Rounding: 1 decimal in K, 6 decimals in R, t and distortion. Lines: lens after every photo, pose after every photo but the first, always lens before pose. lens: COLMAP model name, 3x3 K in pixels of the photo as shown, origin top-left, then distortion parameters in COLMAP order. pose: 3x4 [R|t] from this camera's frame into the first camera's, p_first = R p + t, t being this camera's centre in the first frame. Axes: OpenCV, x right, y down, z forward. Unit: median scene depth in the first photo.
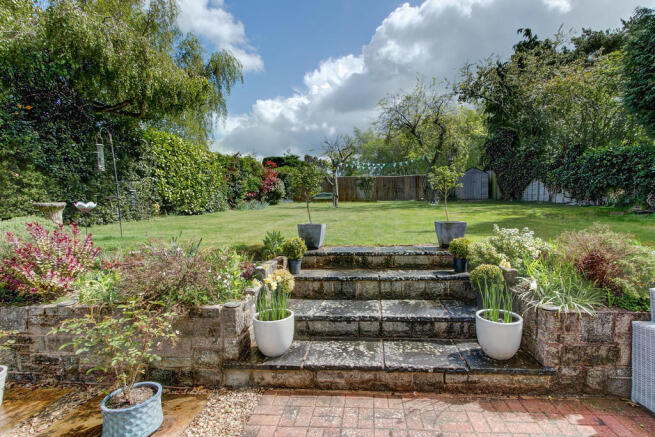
lens RADIAL K [[297.2, 0, 327.5], [0, 297.2, 218.5], [0, 0, 1]] dist [-0.000142, -0.000026]
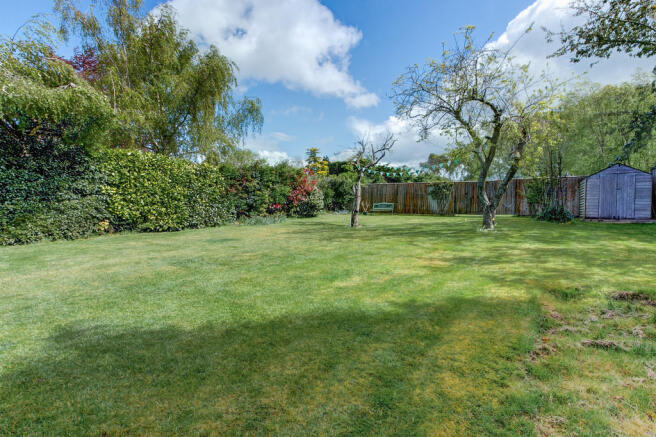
lens RADIAL K [[297.7, 0, 328.0], [0, 297.7, 218.5], [0, 0, 1]] dist [-0.000142, -0.000026]
pose [[0.881824, 0.035649, -0.470229, 0.366620], [-0.038941, 0.999238, 0.002728, -0.062177], [0.469968, 0.015905, 0.882540, 0.321617]]
